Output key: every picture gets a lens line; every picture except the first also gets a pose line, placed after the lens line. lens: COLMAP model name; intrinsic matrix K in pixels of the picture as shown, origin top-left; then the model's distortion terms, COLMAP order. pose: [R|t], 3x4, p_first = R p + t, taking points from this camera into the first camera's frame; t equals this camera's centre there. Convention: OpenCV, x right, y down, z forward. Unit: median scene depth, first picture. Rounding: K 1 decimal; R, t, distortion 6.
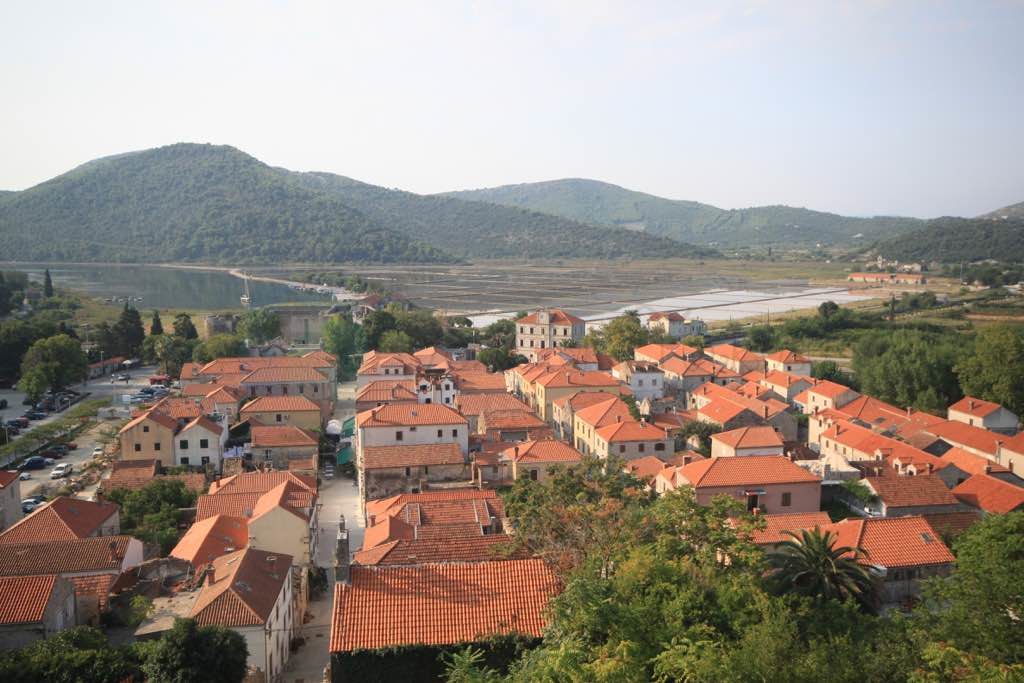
lens RADIAL K [[875.2, 0, 510.6], [0, 875.2, 342.3], [0, 0, 1]] dist [-0.011133, 0.040798]
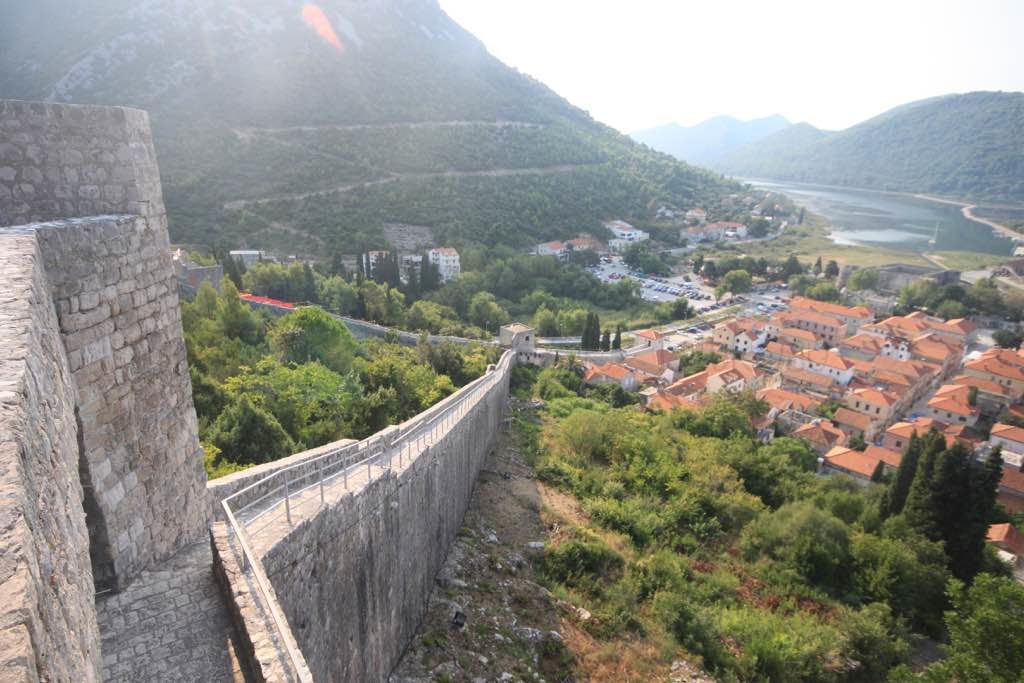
lens RADIAL K [[595.7, 0, 512.0], [0, 595.7, 344.0], [0, 0, 1]] dist [0.002875, 0.000190]
pose [[0.542502, 0.284675, -0.790349, 0.439107], [-0.132168, 0.958038, 0.254353, -0.156746], [0.829592, -0.033528, 0.557362, -0.302458]]
